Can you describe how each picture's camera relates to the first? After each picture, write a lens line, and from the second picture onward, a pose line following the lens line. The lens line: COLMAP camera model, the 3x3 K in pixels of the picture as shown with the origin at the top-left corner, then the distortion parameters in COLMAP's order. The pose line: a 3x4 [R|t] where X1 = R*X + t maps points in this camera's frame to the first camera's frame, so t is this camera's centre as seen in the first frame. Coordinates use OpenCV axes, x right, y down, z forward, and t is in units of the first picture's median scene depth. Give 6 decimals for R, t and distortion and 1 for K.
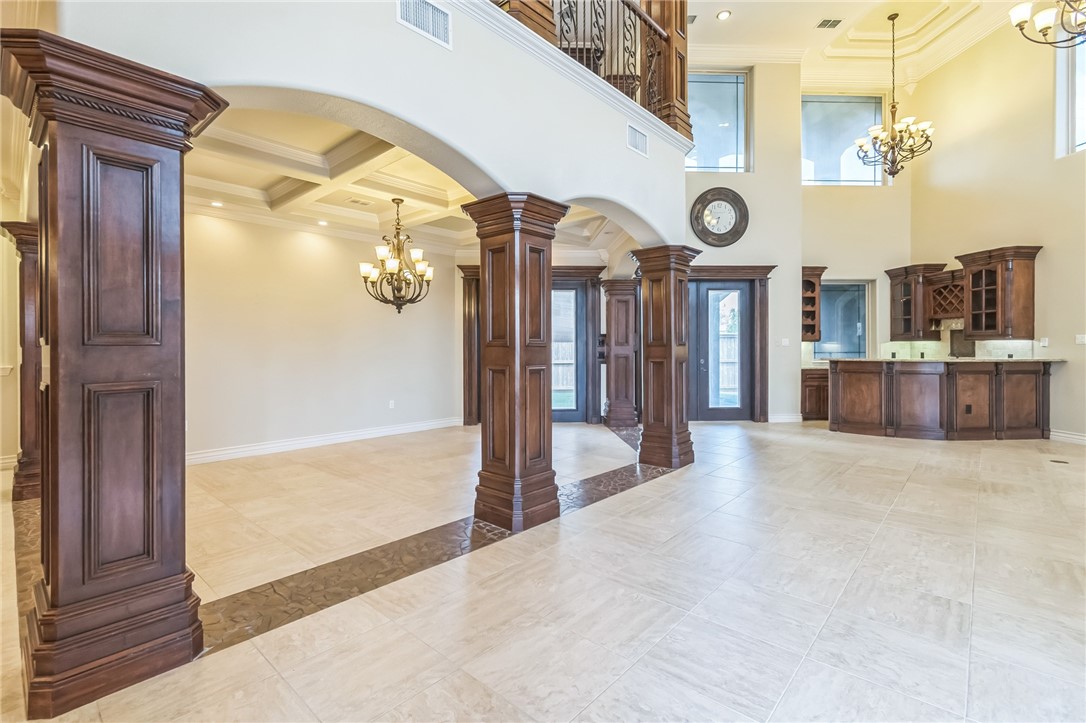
lens RADIAL K [[495.8, 0, 541.9], [0, 495.8, 357.0], [0, 0, 1]] dist [0.003093, 0.000218]
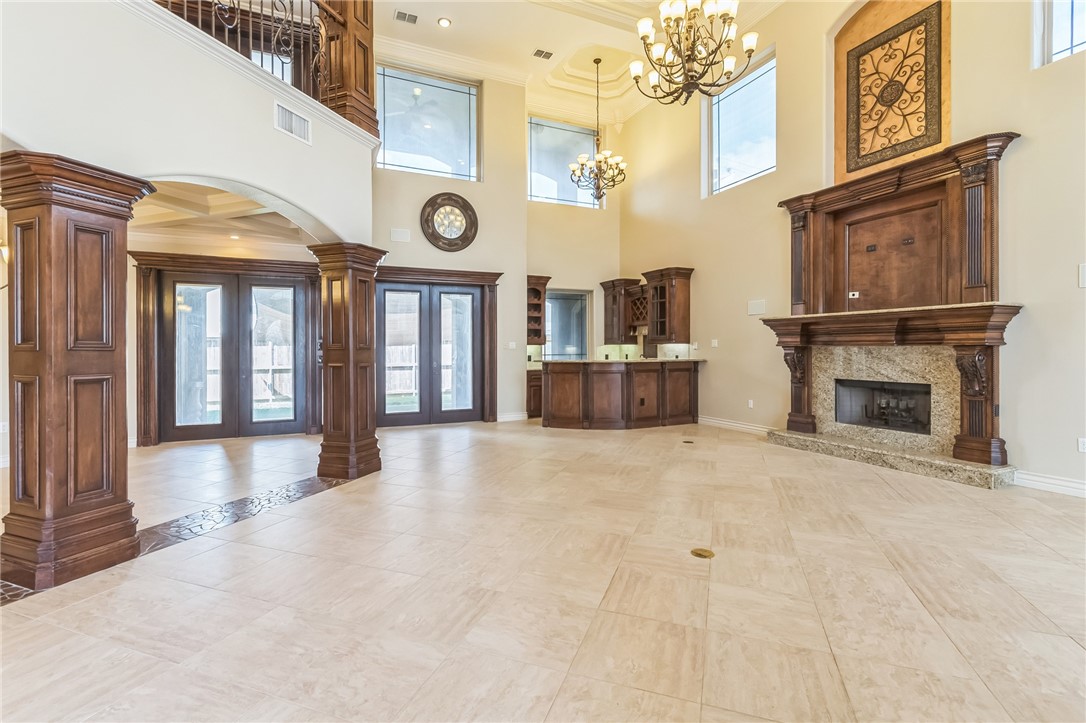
lens RADIAL K [[495.8, 0, 529.5], [0, 495.8, 359.0], [0, 0, 1]] dist [0.003093, 0.000218]
pose [[0.930325, -0.009621, 0.366611, 0.144244], [0.010393, 0.999946, -0.000132, -0.000274], [-0.366590, 0.003933, 0.930374, -0.002959]]
